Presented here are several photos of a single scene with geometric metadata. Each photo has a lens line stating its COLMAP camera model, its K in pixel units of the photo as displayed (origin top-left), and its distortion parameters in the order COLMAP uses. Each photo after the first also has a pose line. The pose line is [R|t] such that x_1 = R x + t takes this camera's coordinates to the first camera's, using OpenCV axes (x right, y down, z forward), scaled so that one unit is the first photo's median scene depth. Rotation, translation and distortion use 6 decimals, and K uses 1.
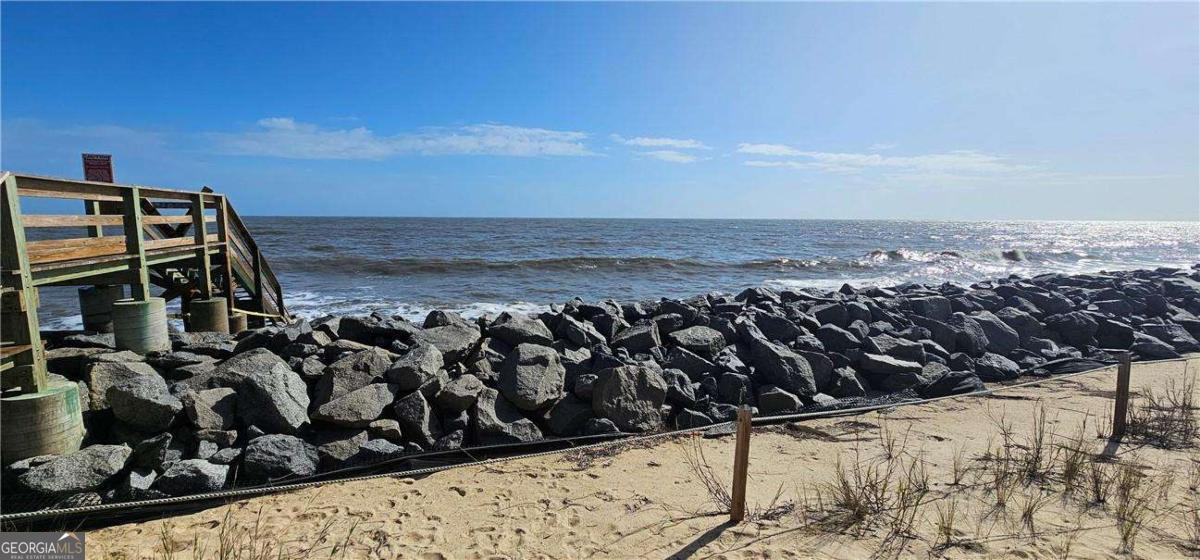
lens RADIAL K [[496.5, 0, 593.0], [0, 496.5, 286.4], [0, 0, 1]] dist [0.031696, -0.013763]
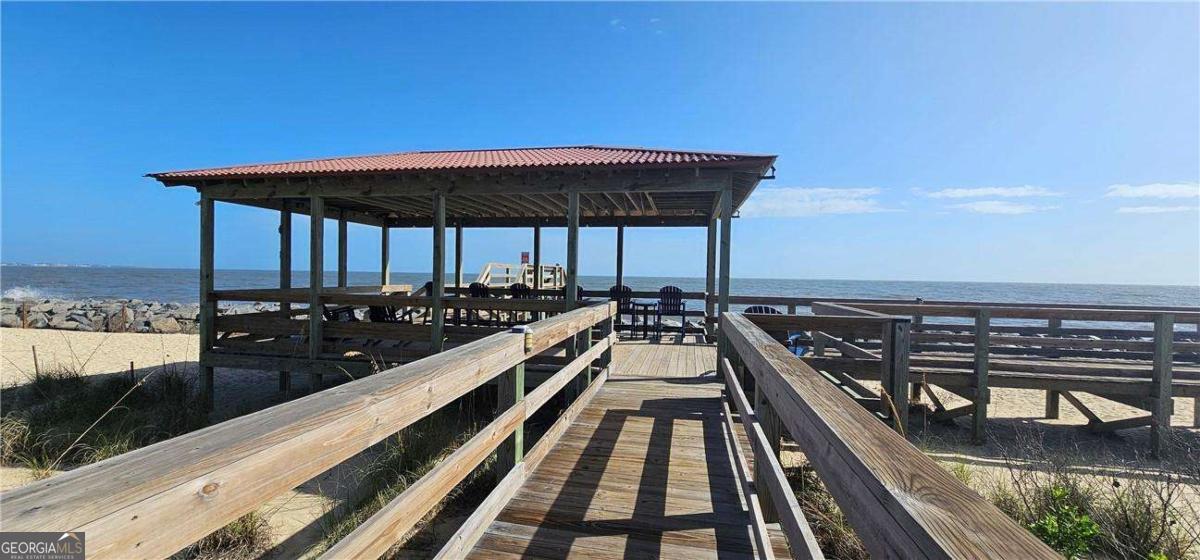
lens RADIAL K [[496.5, 0, 593.0], [0, 496.5, 286.4], [0, 0, 1]] dist [0.031696, -0.013763]
pose [[0.850110, 0.025552, -0.525984, 0.970060], [-0.086791, 0.991961, -0.092085, 0.181652], [0.519403, 0.123933, 0.845494, -1.402710]]
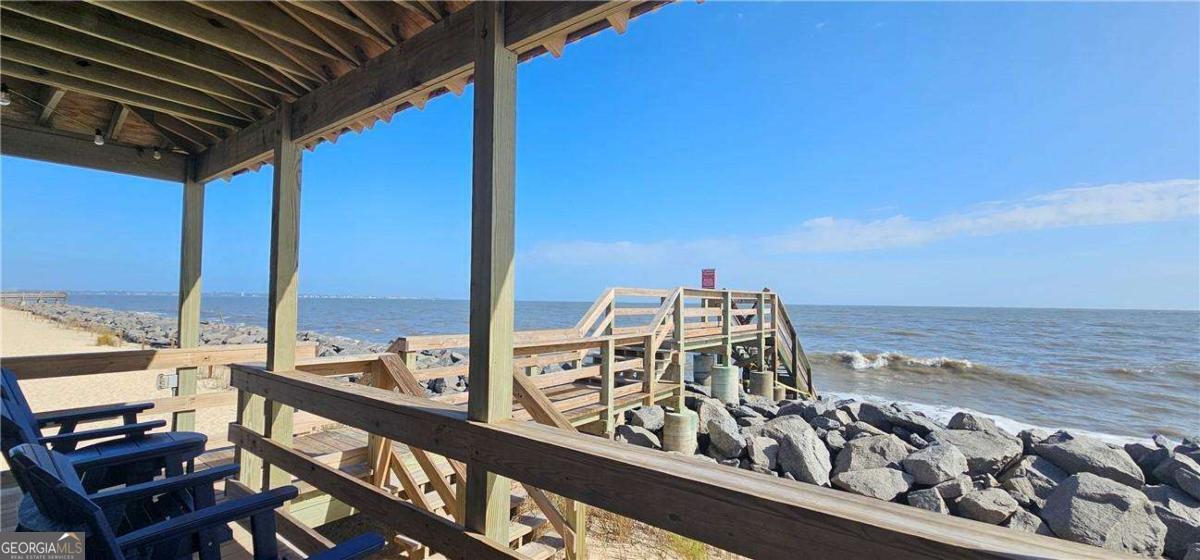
lens RADIAL K [[496.5, 0, 593.0], [0, 496.5, 286.4], [0, 0, 1]] dist [0.031696, -0.013763]
pose [[0.568149, -0.019749, -0.822688, 0.087269], [-0.124586, 0.986125, -0.109711, 0.004859], [0.813440, 0.164828, 0.557806, -0.166816]]
